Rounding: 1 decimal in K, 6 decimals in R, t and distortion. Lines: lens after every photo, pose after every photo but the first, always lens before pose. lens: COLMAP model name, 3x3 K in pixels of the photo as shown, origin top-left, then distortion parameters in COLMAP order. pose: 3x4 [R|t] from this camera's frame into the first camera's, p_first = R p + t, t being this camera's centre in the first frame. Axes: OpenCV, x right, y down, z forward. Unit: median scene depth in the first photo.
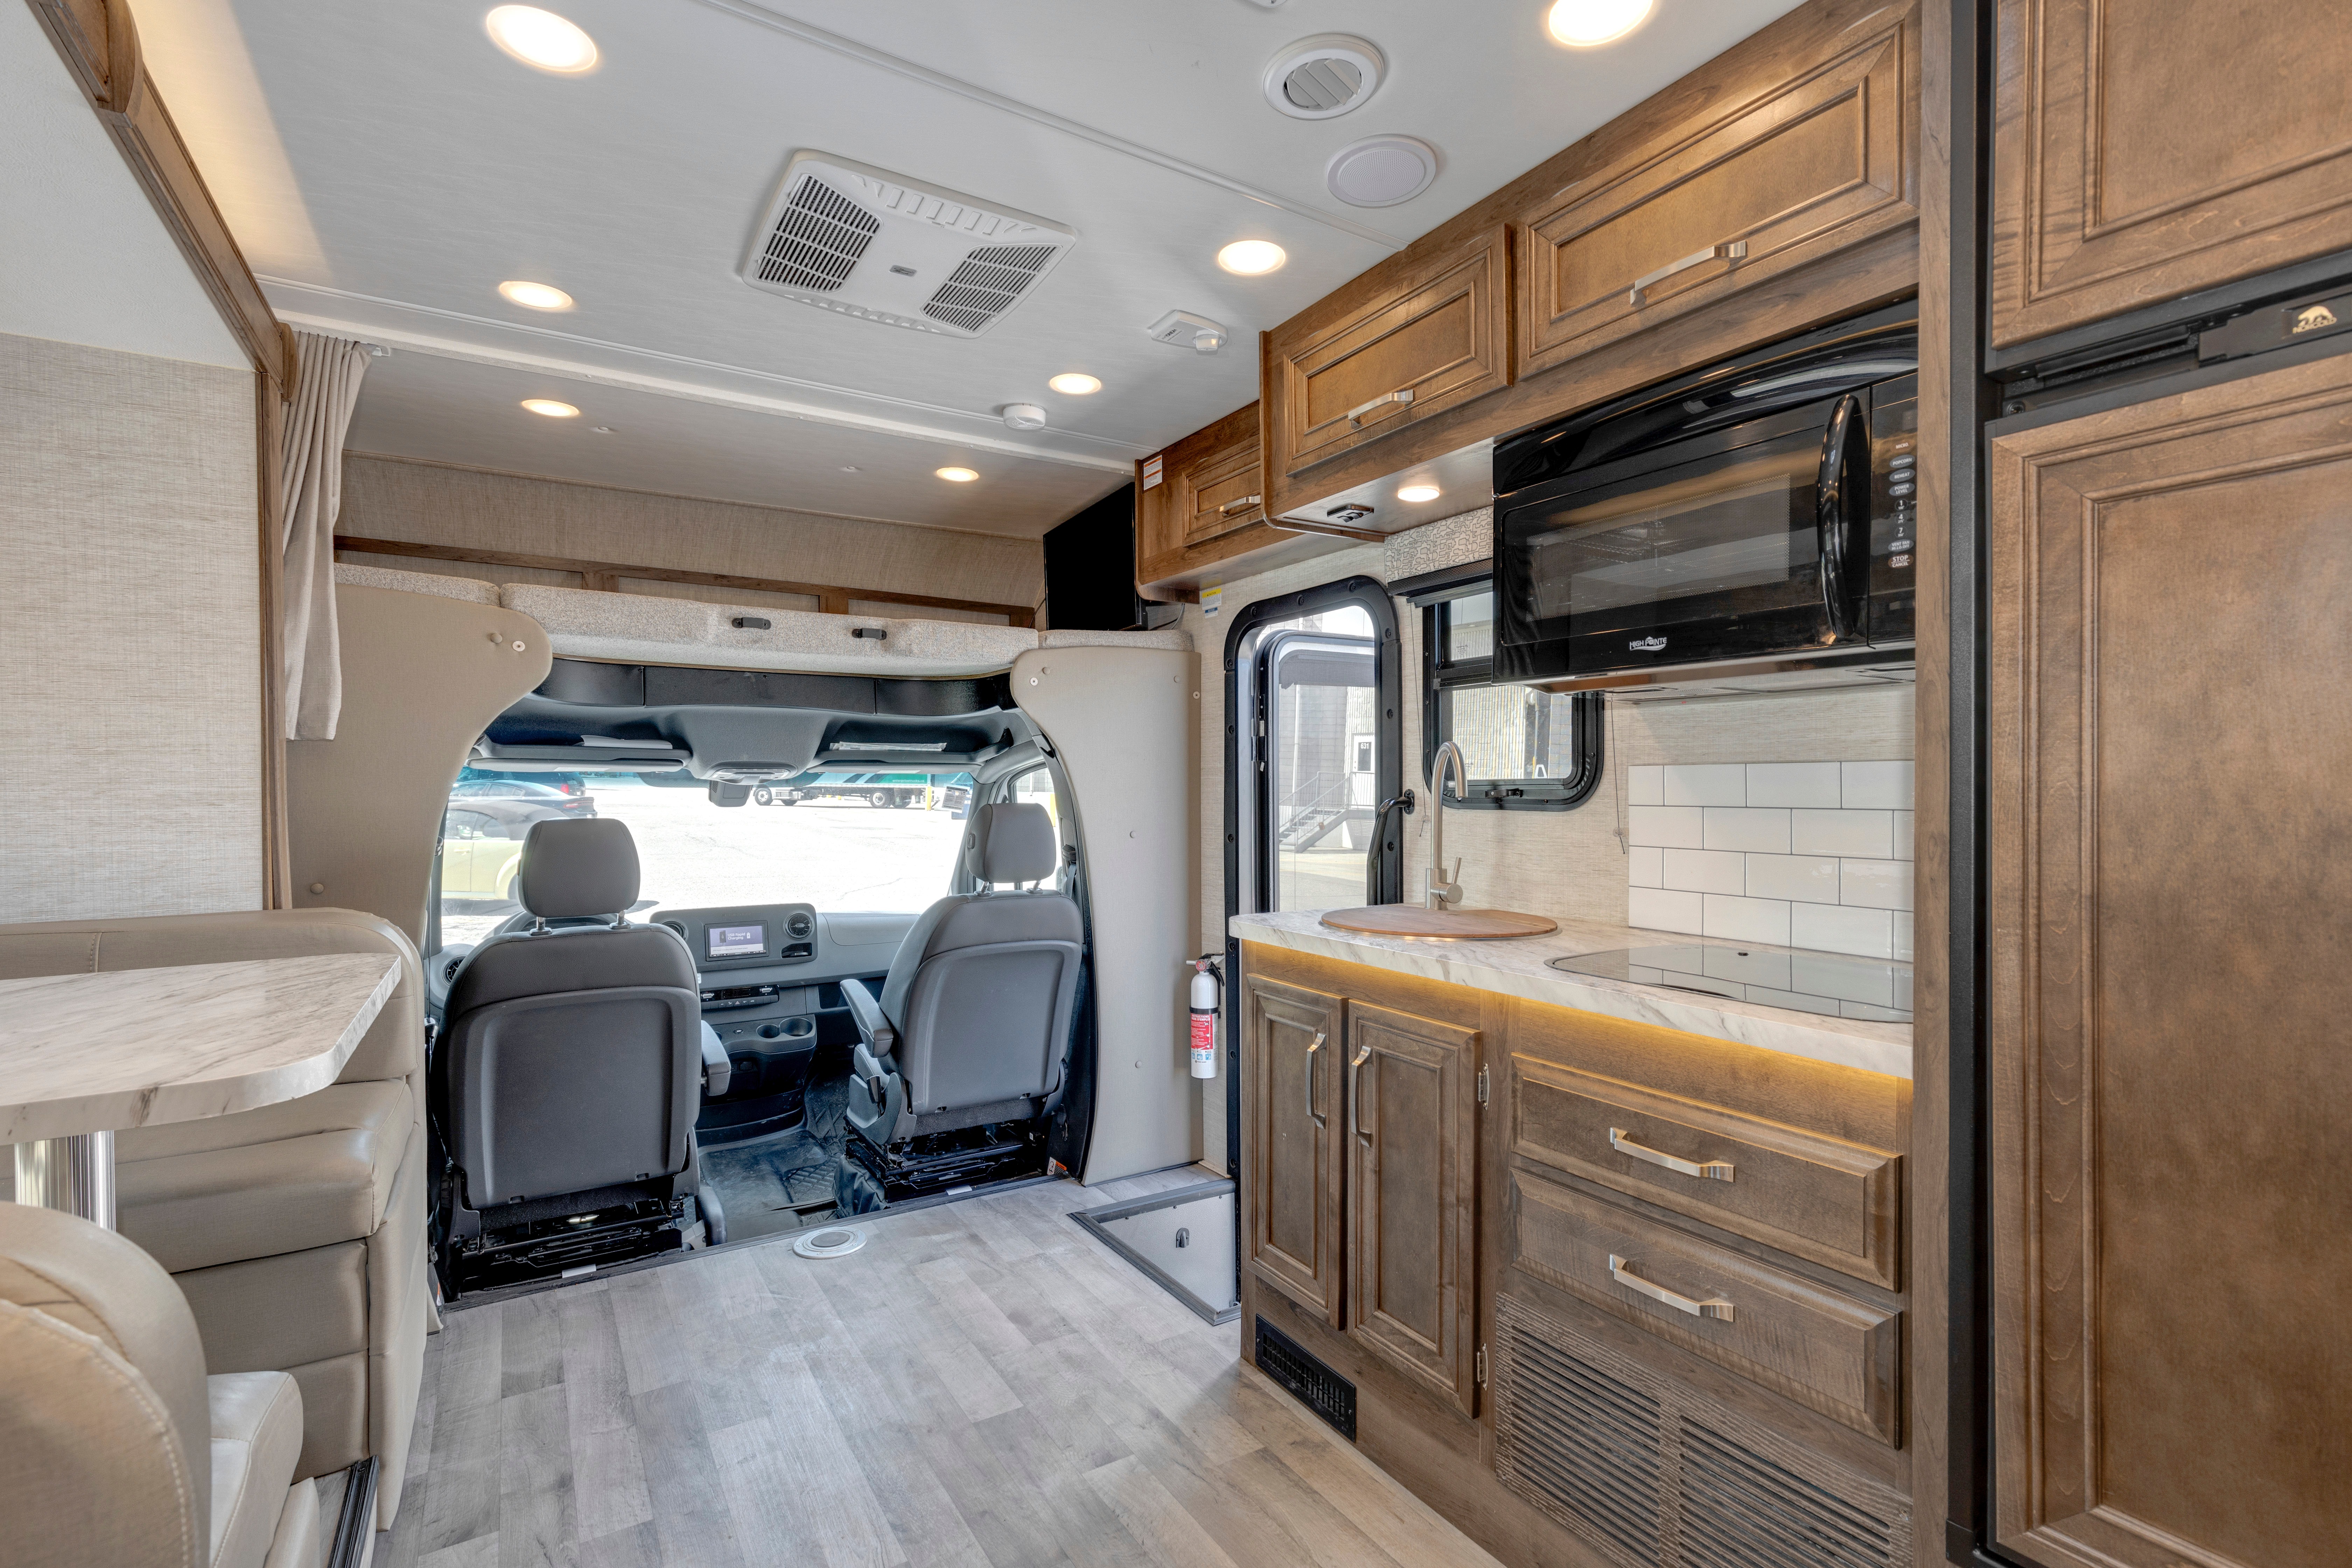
lens RADIAL K [[1072.2, 0, 1199.6], [0, 1072.2, 819.0], [0, 0, 1]] dist [0.006939, -0.001122]
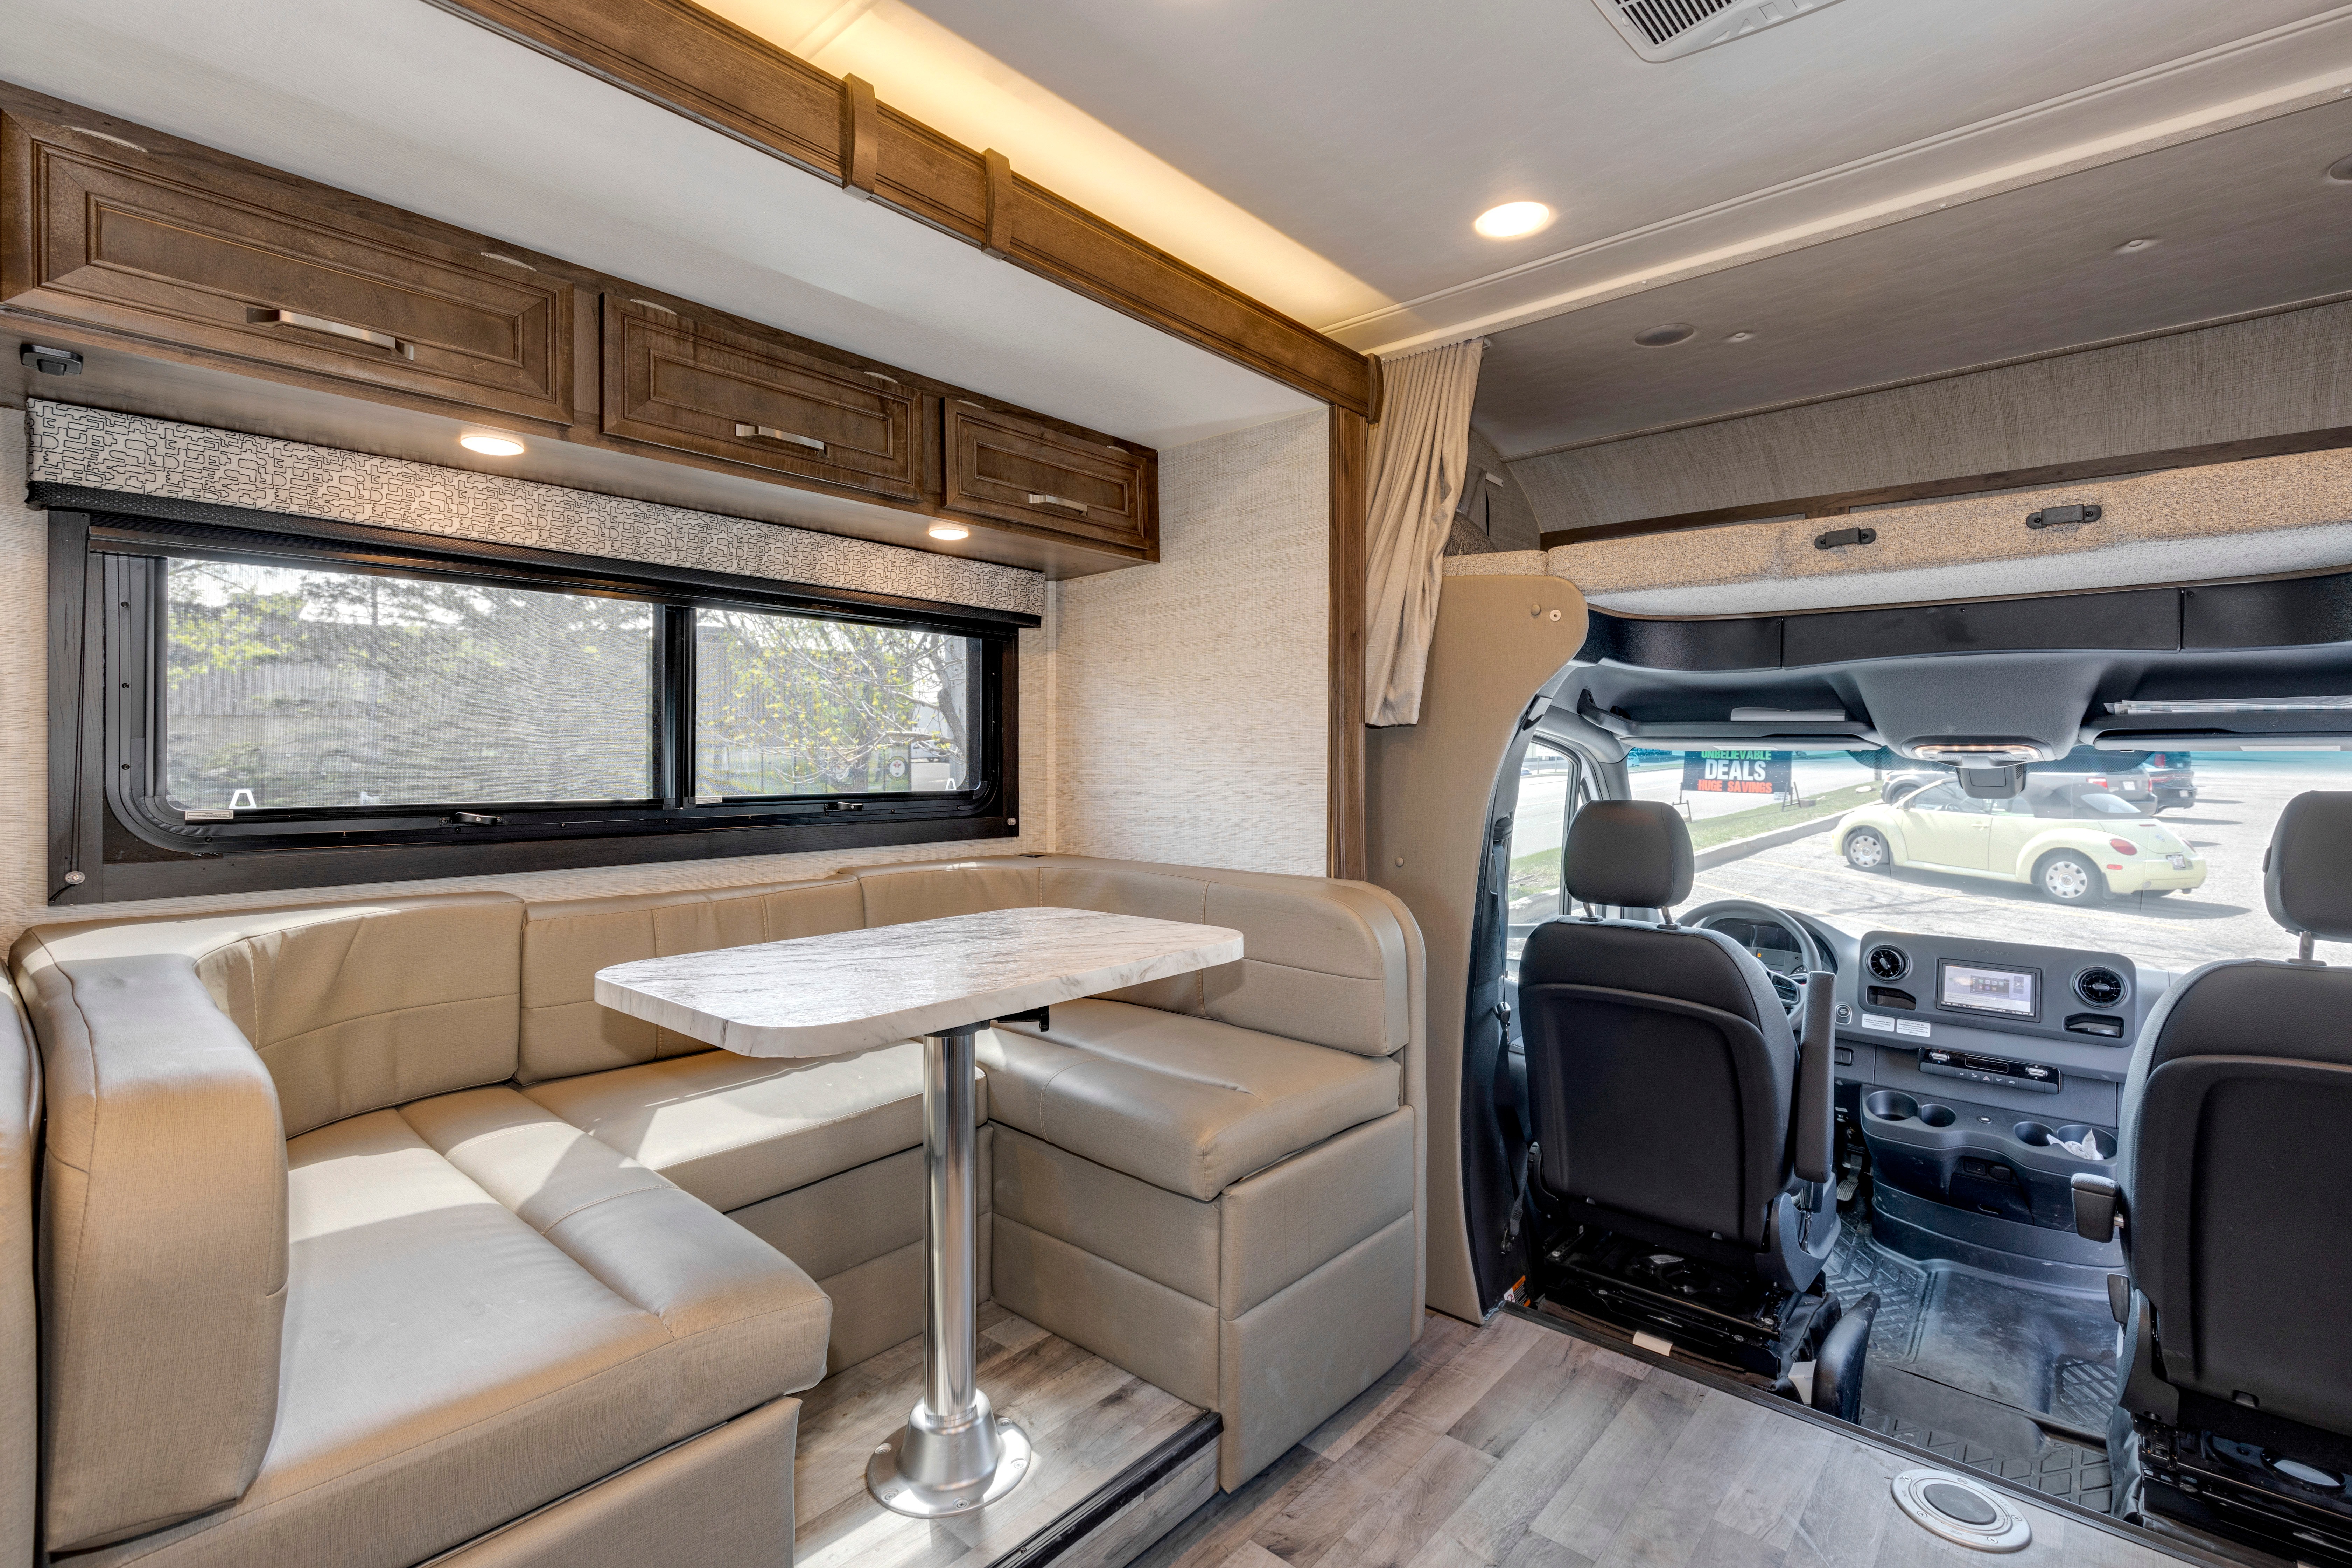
lens RADIAL K [[1072.2, 0, 1187.7], [0, 1072.2, 767.2], [0, 0, 1]] dist [0.006939, -0.001122]
pose [[0.277230, 0.014825, -0.960689, 0.172889], [-0.033767, 0.999414, 0.005678, -0.032611], [0.960210, 0.030865, 0.277568, 0.529286]]
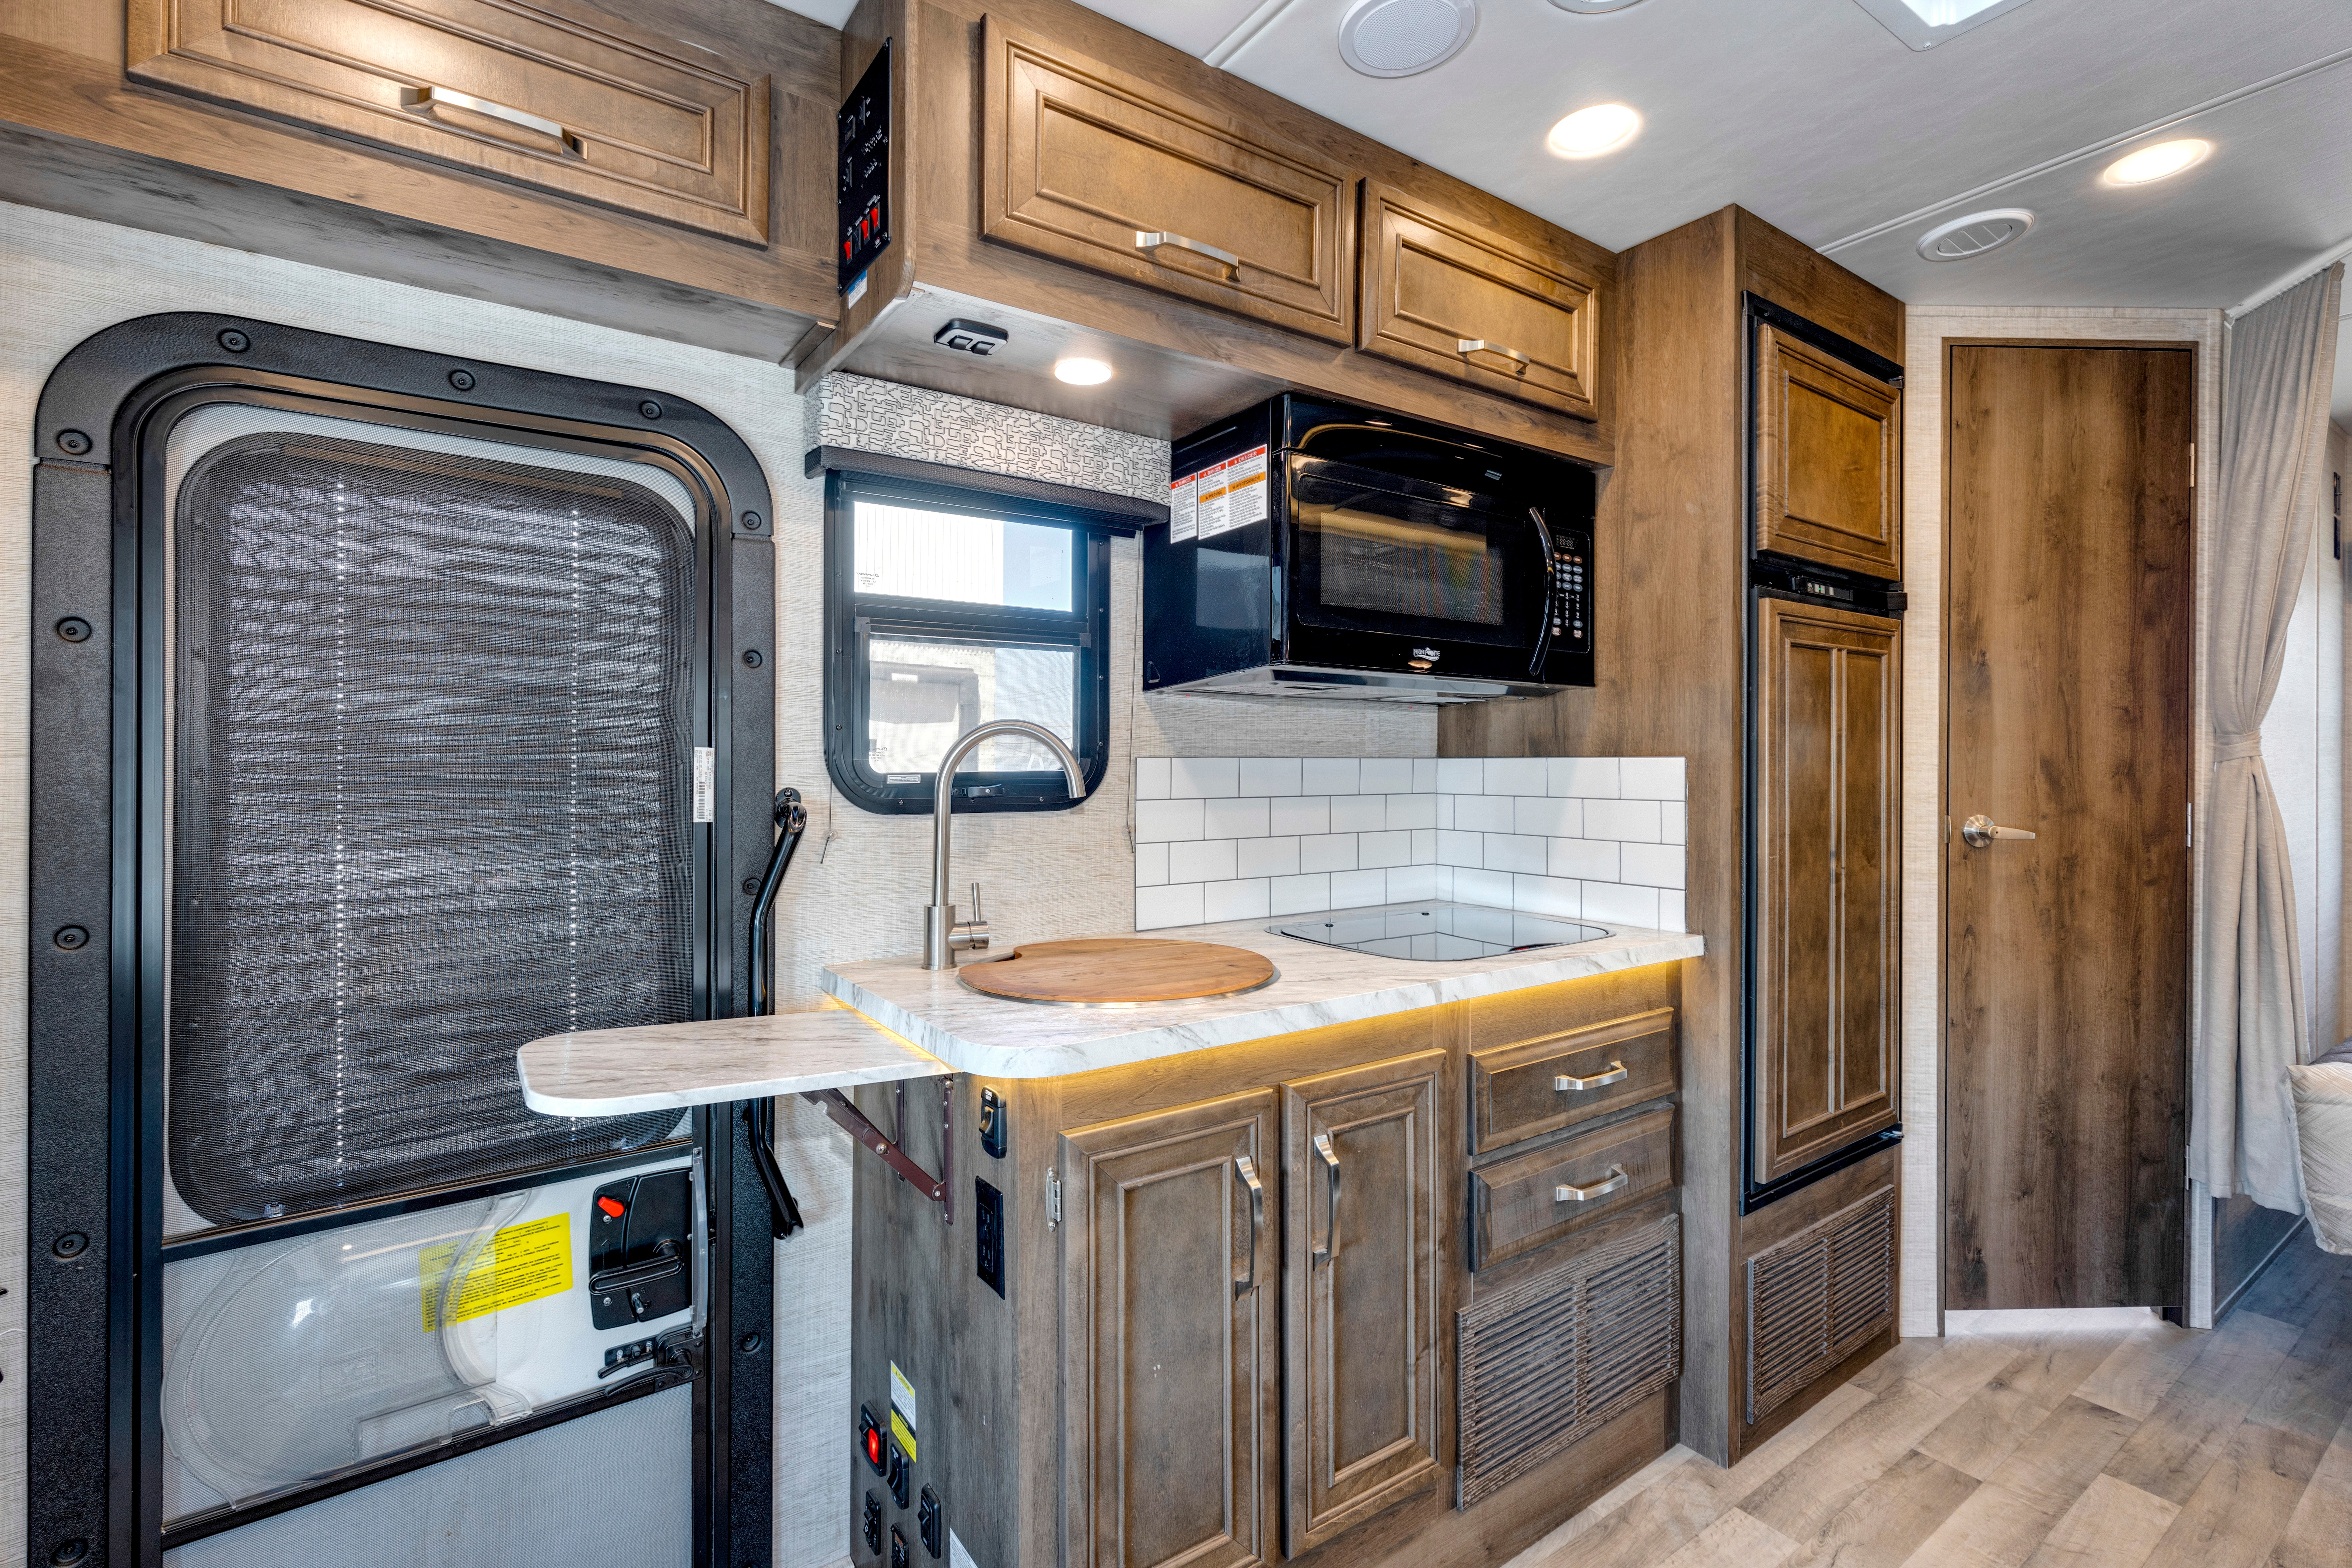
lens RADIAL K [[1072.2, 0, 1178.5], [0, 1072.2, 764.2], [0, 0, 1]] dist [0.006939, -0.001122]
pose [[-0.040858, -0.005252, 0.999151, -0.528360], [0.027876, 0.999591, 0.006394, -0.048816], [-0.998776, 0.028113, -0.040694, 1.010242]]
